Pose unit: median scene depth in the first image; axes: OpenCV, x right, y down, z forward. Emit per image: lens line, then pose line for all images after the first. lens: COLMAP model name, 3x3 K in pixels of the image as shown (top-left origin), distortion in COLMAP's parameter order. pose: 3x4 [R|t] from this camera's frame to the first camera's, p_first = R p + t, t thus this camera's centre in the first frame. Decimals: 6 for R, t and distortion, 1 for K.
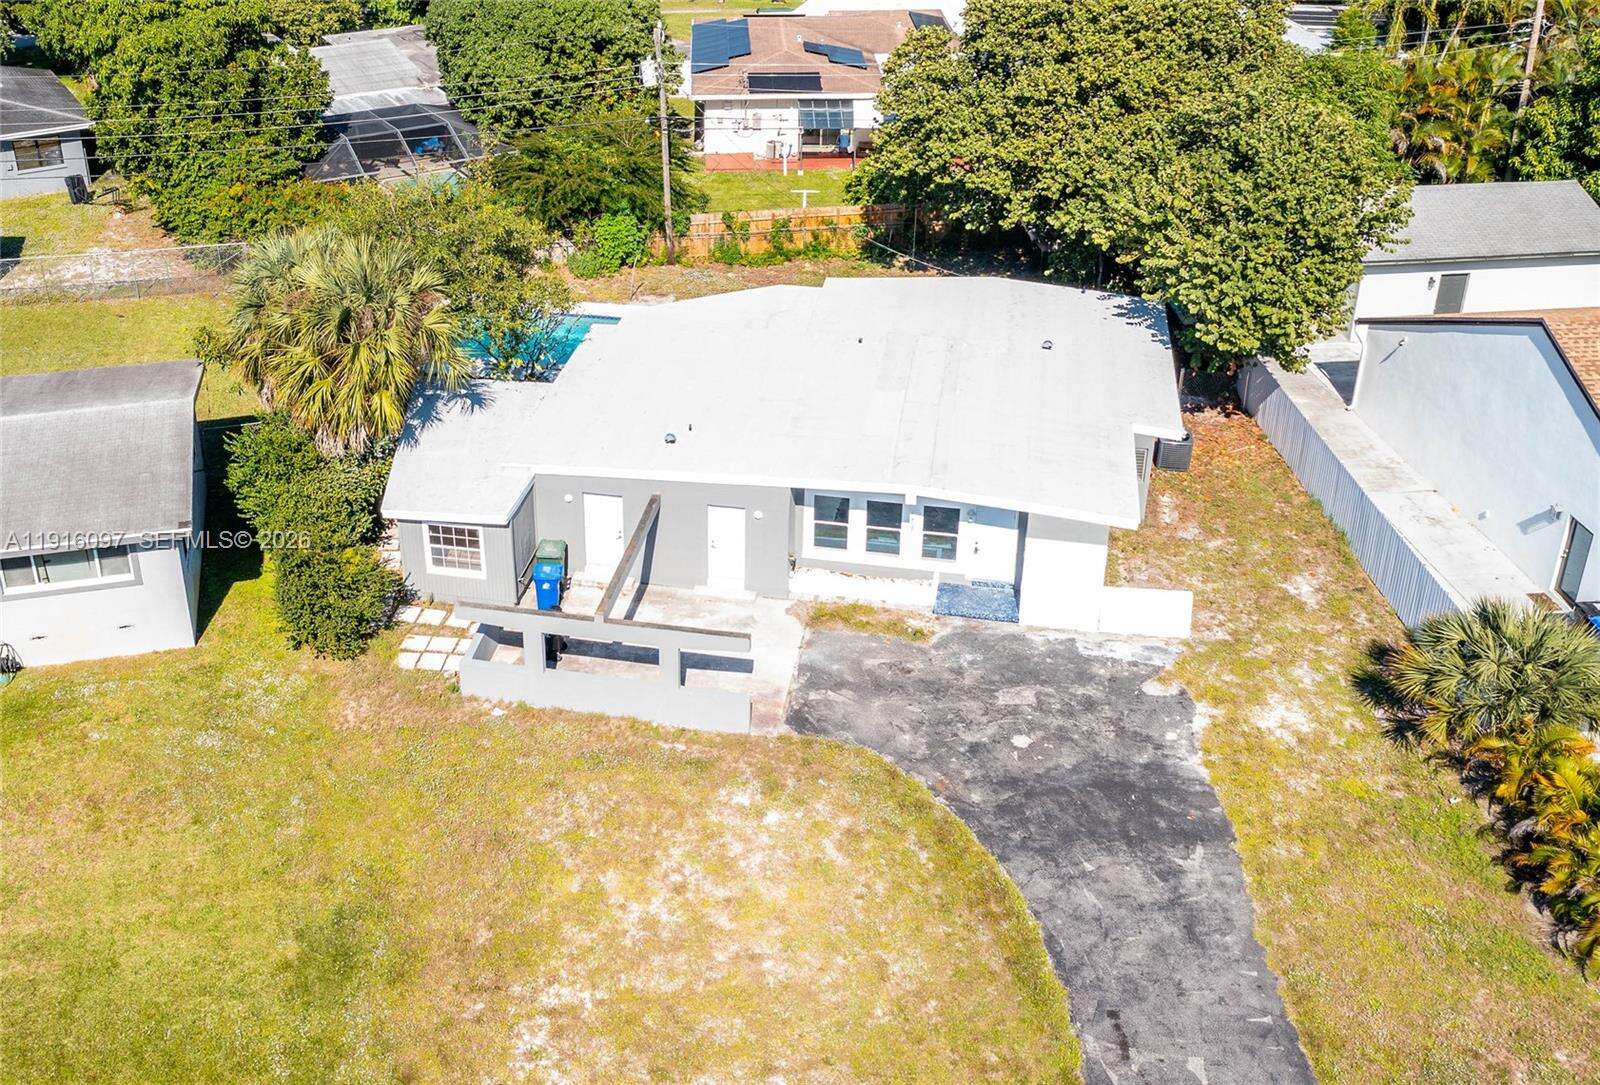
lens RADIAL K [[1816.6, 0, 690.5], [0, 1816.6, 376.8], [0, 0, 1]] dist [-0.011795, 0.079451]
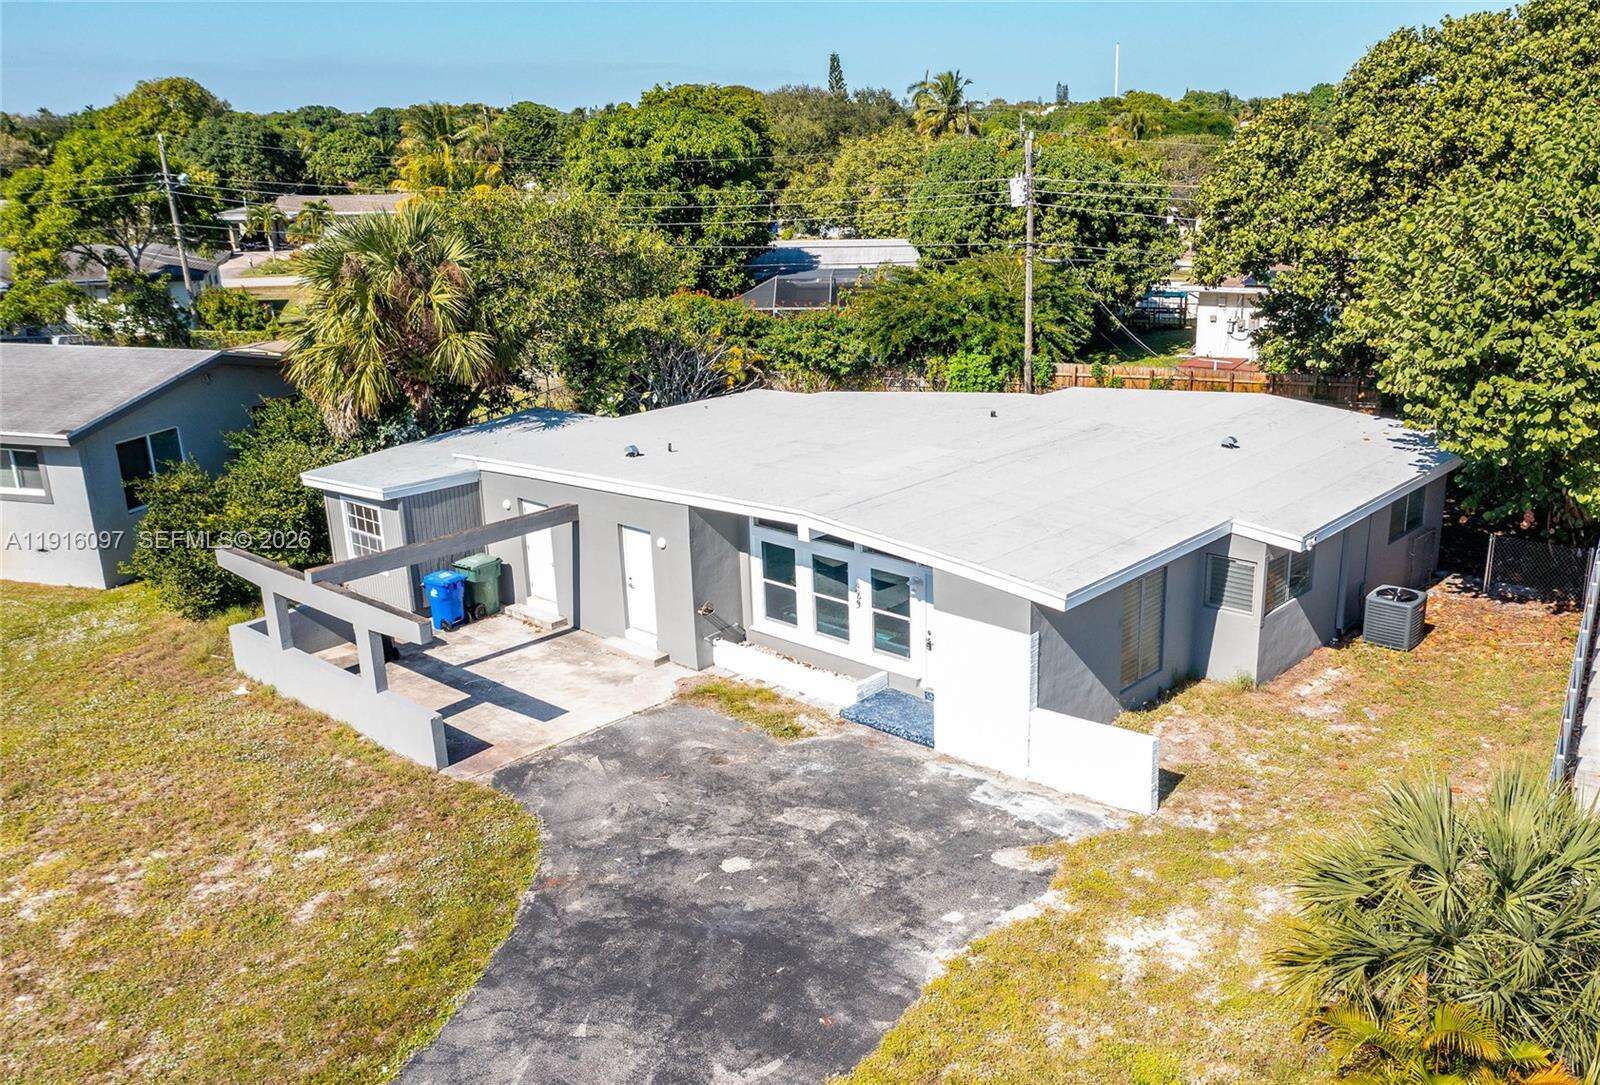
lens RADIAL K [[1539.6, 0, 857.4], [0, 1539.6, 543.6], [0, 0, 1]] dist [-0.009809, 0.069802]
pose [[0.862409, 0.128321, -0.489678, 0.434735], [-0.196848, 0.976214, -0.090865, 0.121854], [0.466370, 0.174754, 0.867156, 0.493437]]
